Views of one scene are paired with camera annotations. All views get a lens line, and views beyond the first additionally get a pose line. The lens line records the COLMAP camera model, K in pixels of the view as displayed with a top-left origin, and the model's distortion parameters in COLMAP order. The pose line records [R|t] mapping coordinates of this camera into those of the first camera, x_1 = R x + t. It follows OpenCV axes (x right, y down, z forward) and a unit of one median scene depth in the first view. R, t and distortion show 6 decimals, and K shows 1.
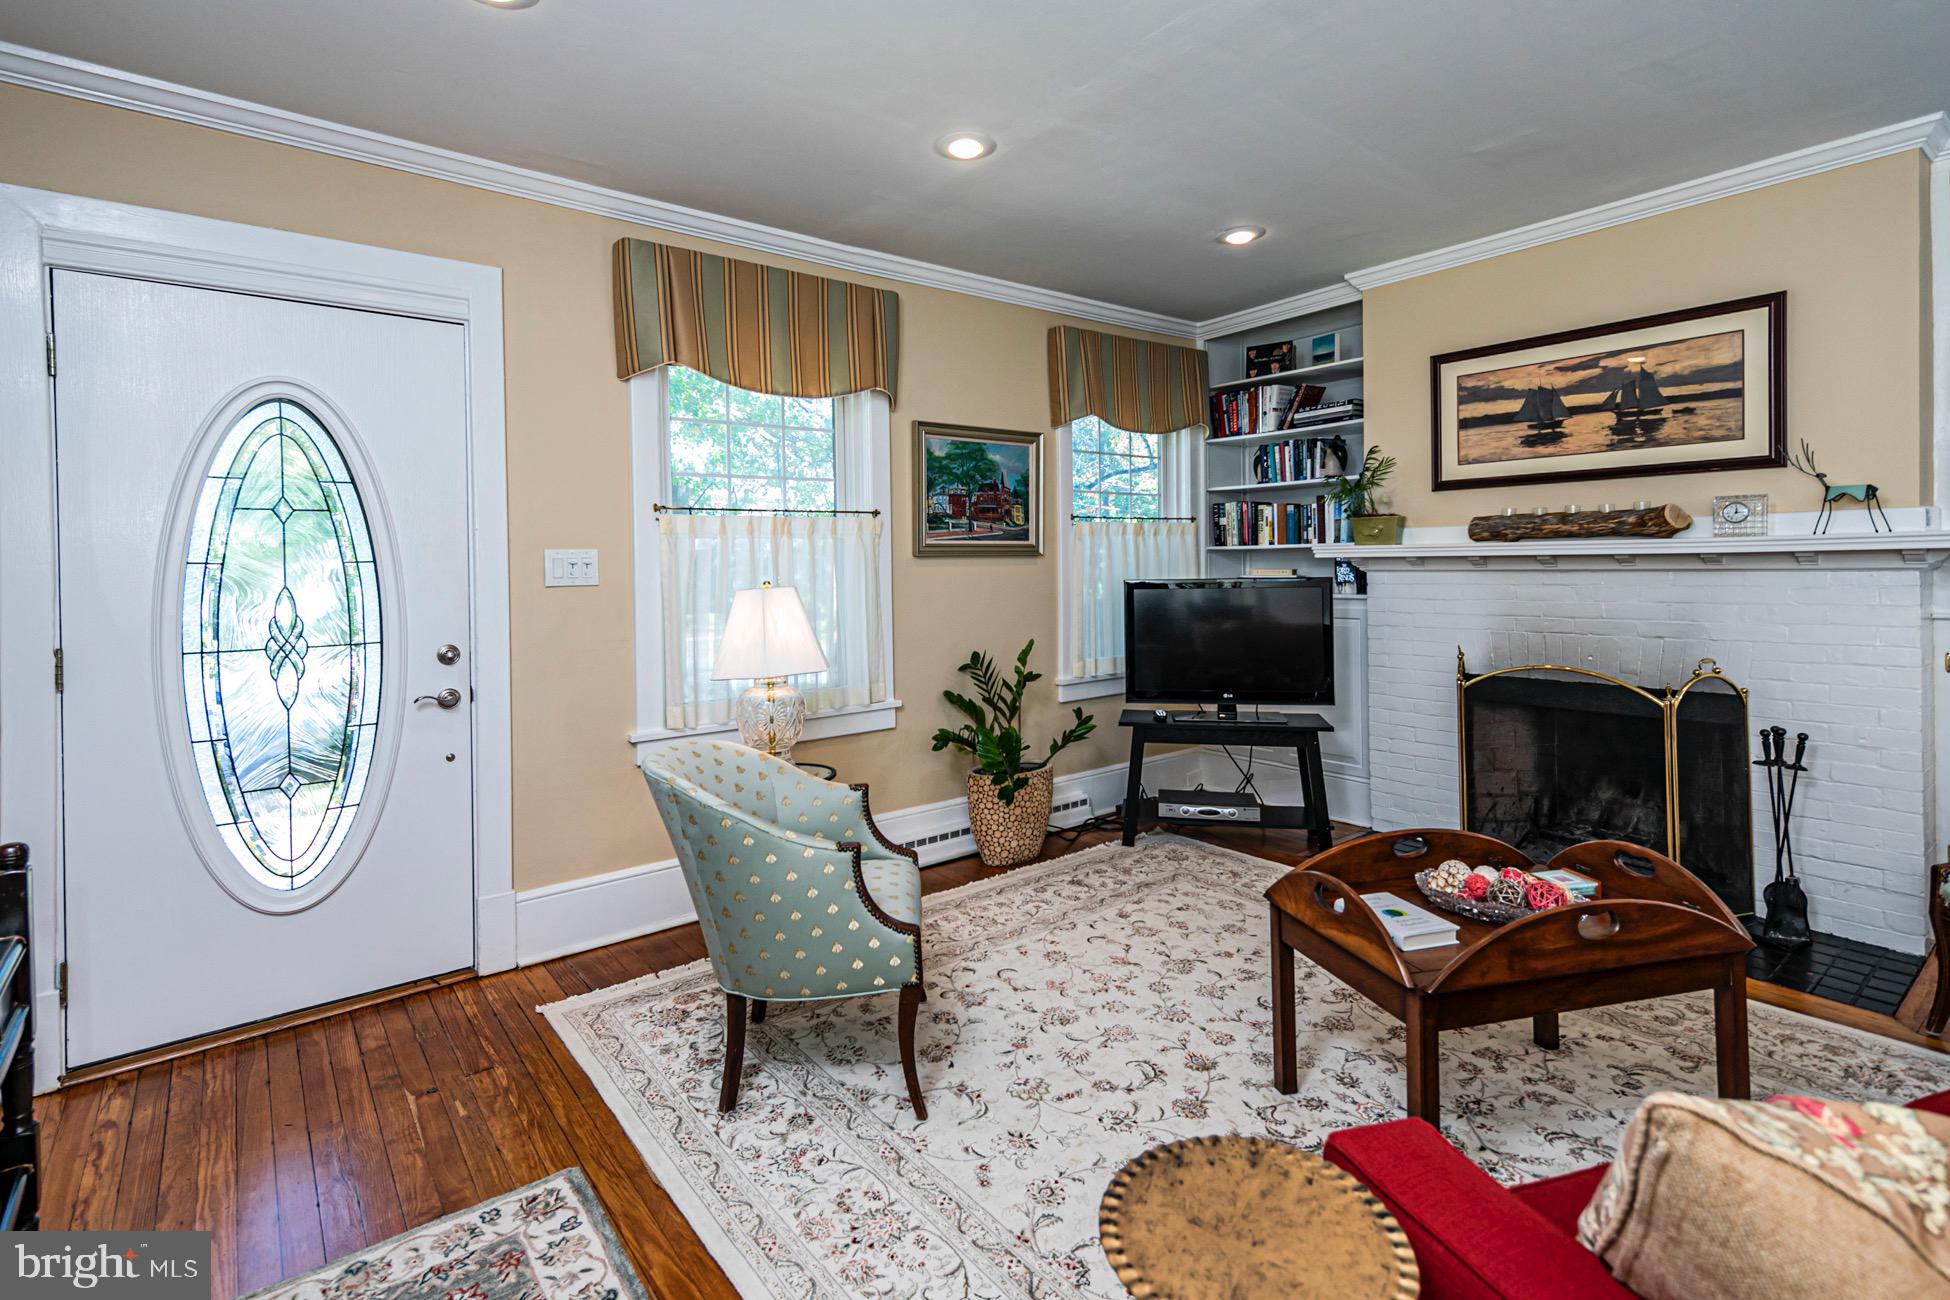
lens RADIAL K [[978.4, 0, 955.4], [0, 978.4, 577.5], [0, 0, 1]] dist [0.028861, 0.000687]
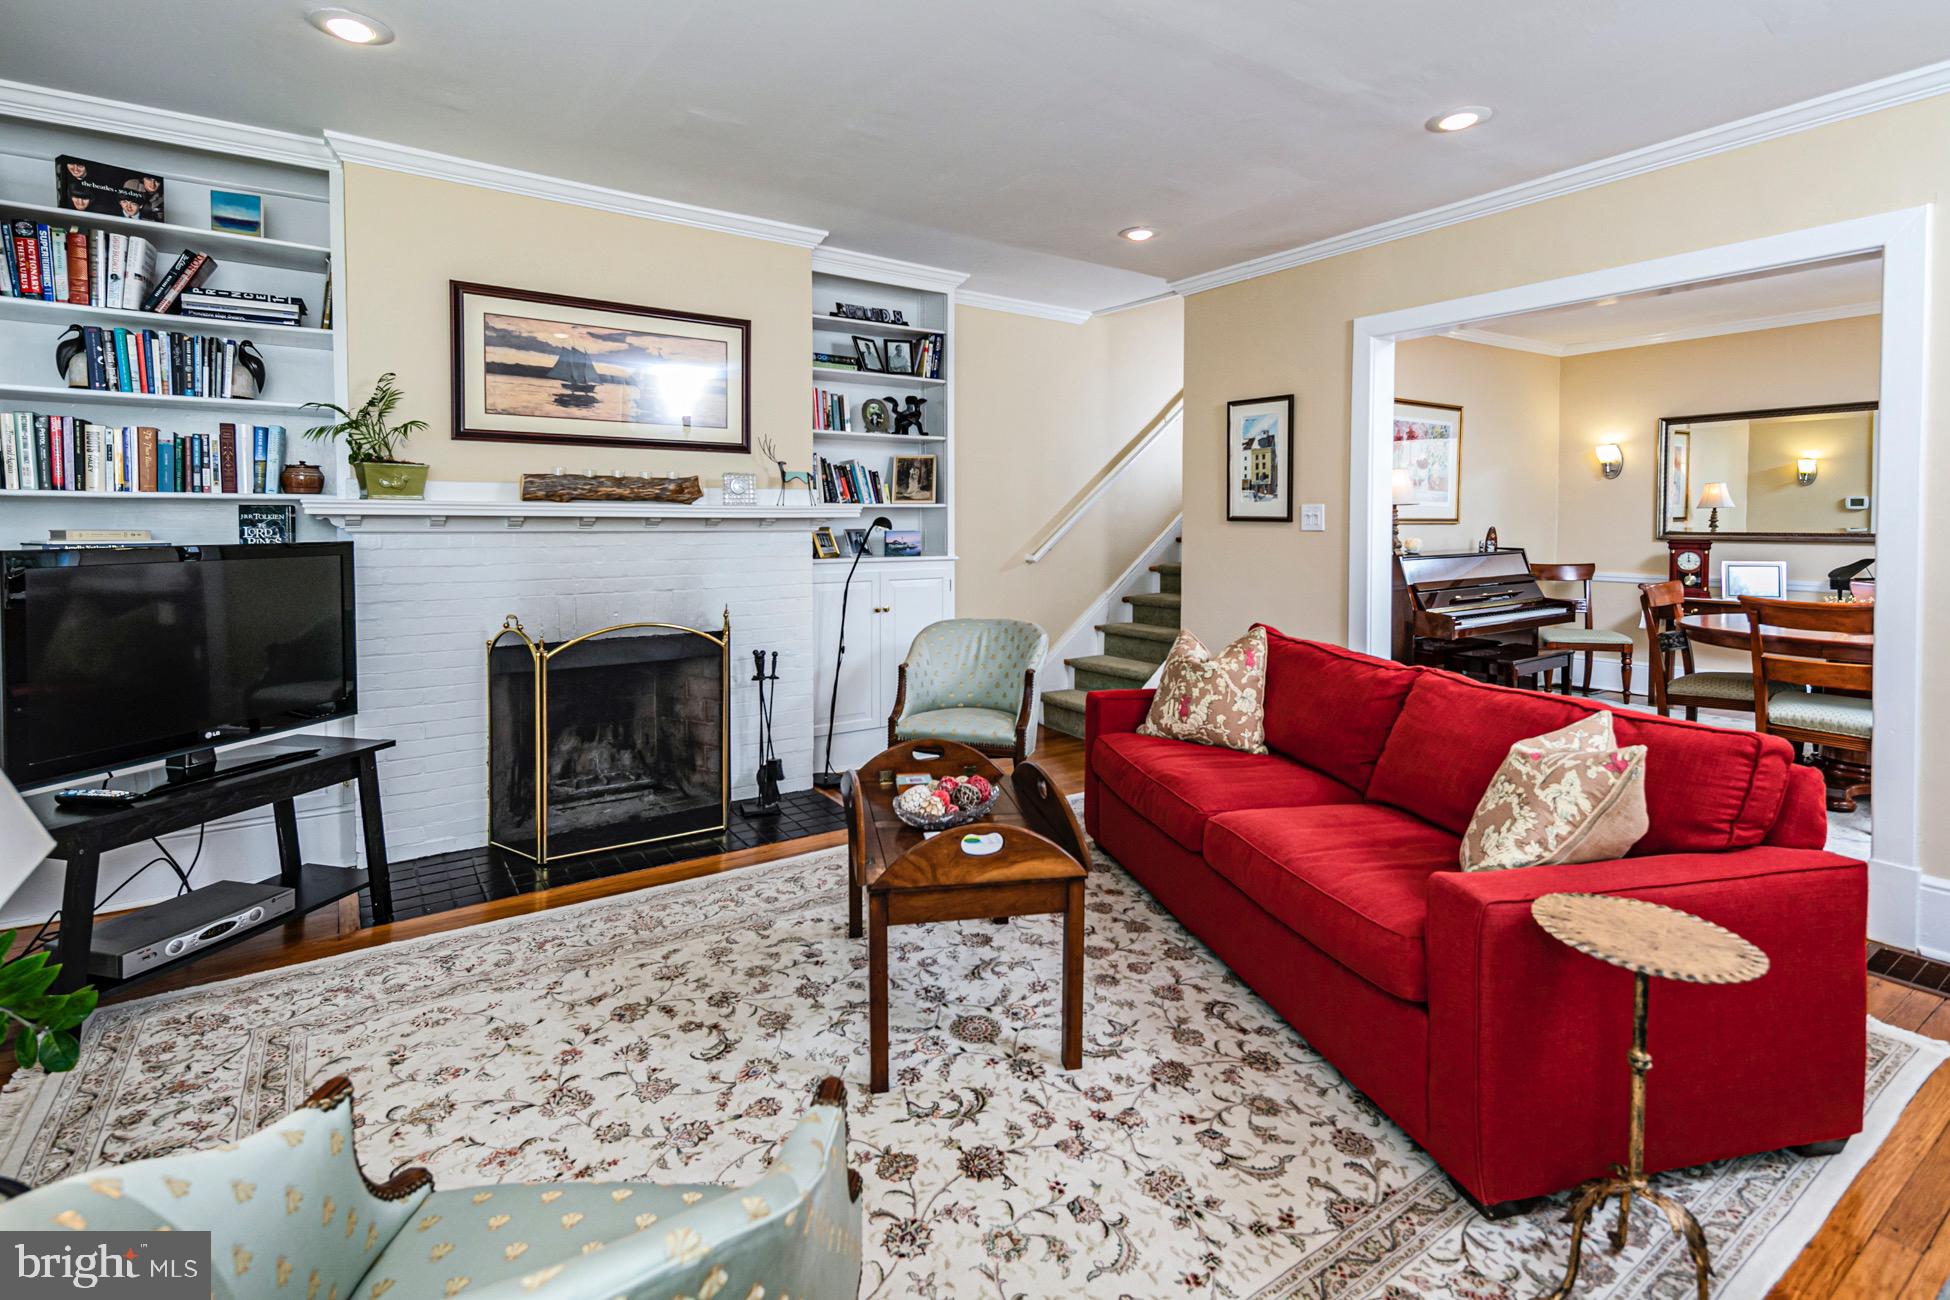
lens RADIAL K [[978.4, 0, 979.7], [0, 978.4, 529.9], [0, 0, 1]] dist [0.028861, 0.000687]
pose [[0.018162, -0.005119, 0.999822, -0.372277], [0.003531, 0.999981, 0.005055, -0.012143], [-0.999829, 0.003438, 0.018180, 0.544376]]
